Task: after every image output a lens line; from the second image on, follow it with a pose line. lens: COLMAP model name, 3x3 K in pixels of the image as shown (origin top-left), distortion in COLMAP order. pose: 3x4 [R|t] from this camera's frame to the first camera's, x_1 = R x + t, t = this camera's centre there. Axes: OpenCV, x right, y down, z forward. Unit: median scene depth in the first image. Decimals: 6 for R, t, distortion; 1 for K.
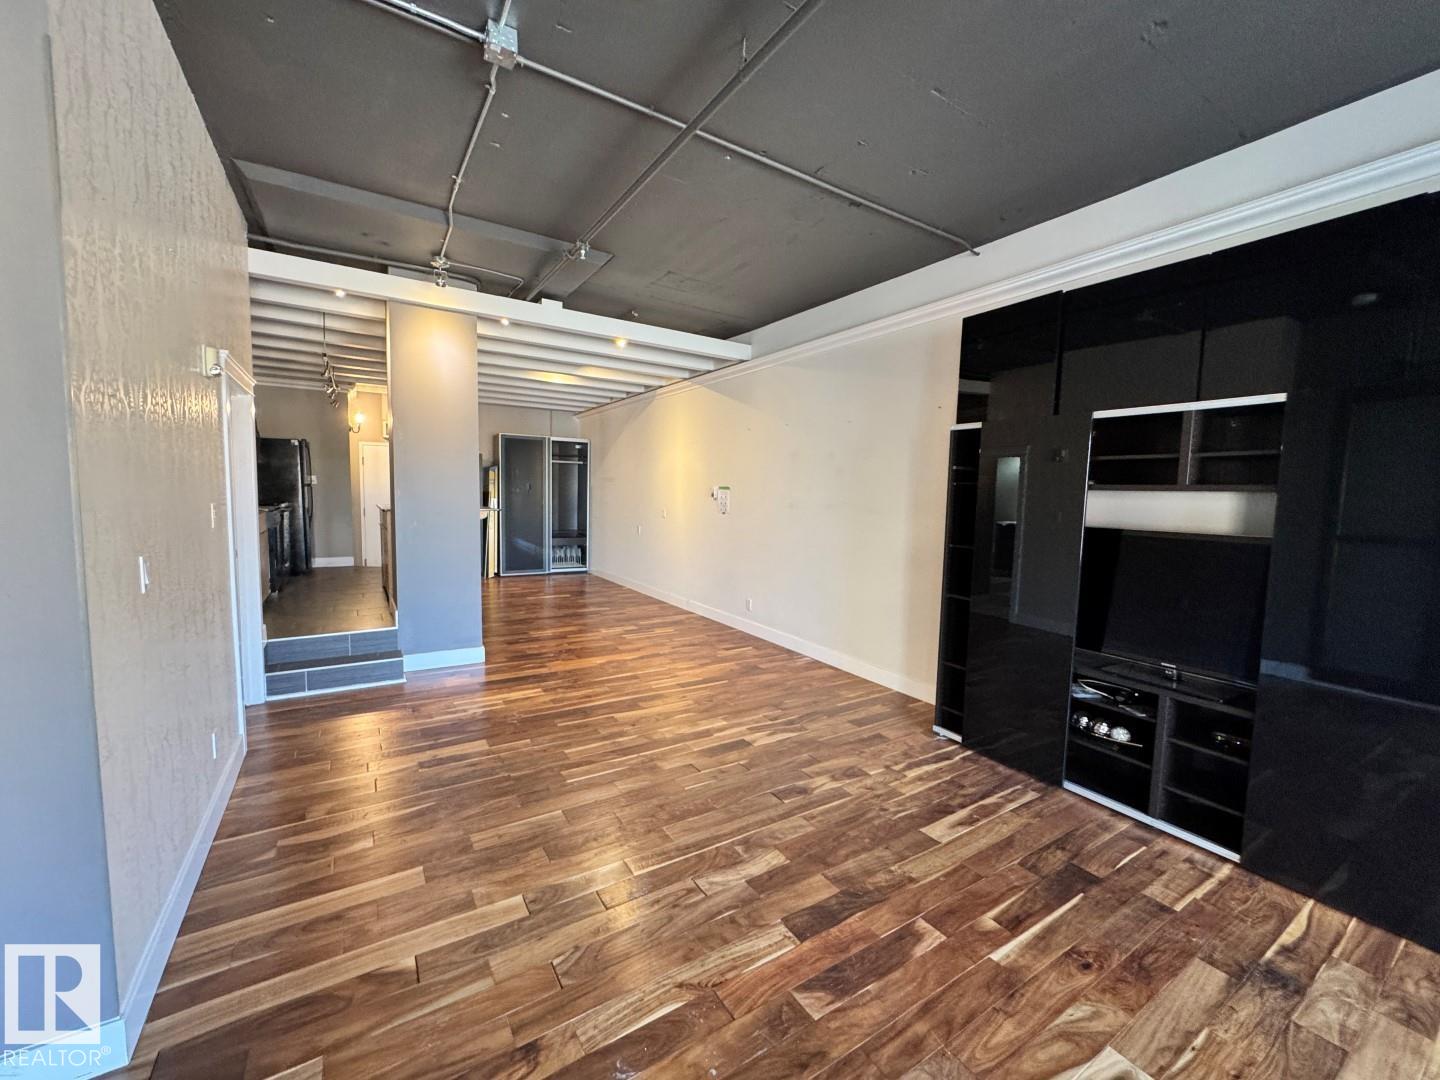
lens RADIAL K [[574.0, 0, 720.8], [0, 574.0, 540.6], [0, 0, 1]] dist [-0.006809, -0.000061]
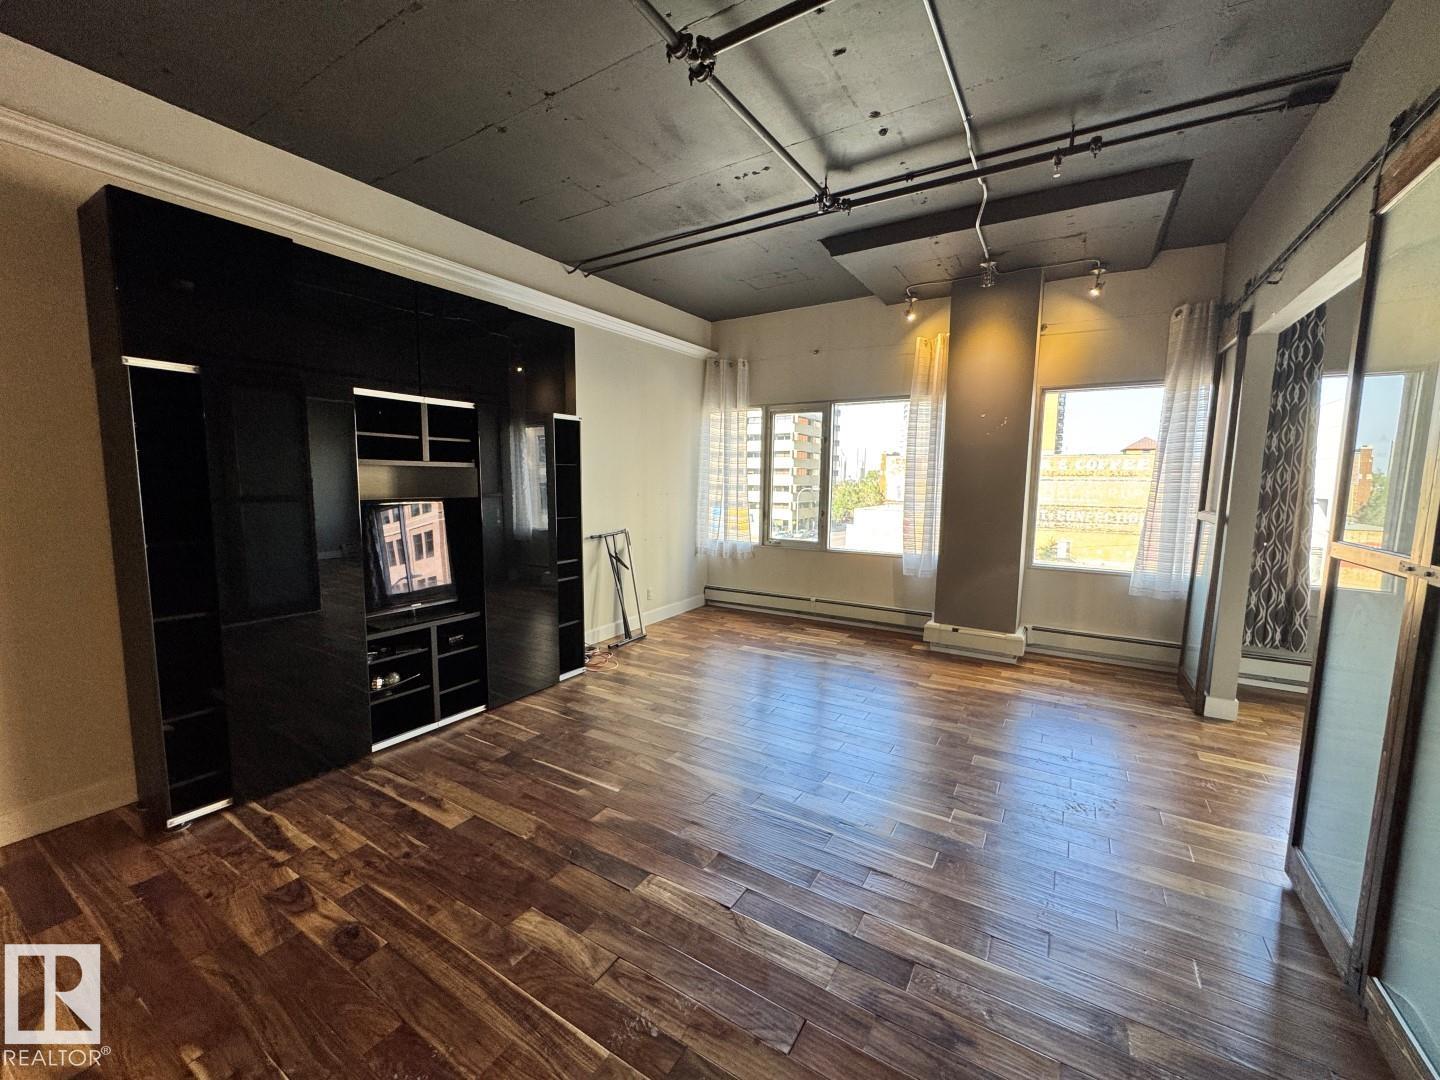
lens RADIAL K [[574.0, 0, 717.5], [0, 574.0, 542.4], [0, 0, 1]] dist [-0.006809, -0.000061]
pose [[-0.435749, -0.125534, 0.891271, -0.577046], [0.053260, 0.984895, 0.164760, -0.085138], [-0.898491, 0.119263, -0.422481, 0.872474]]
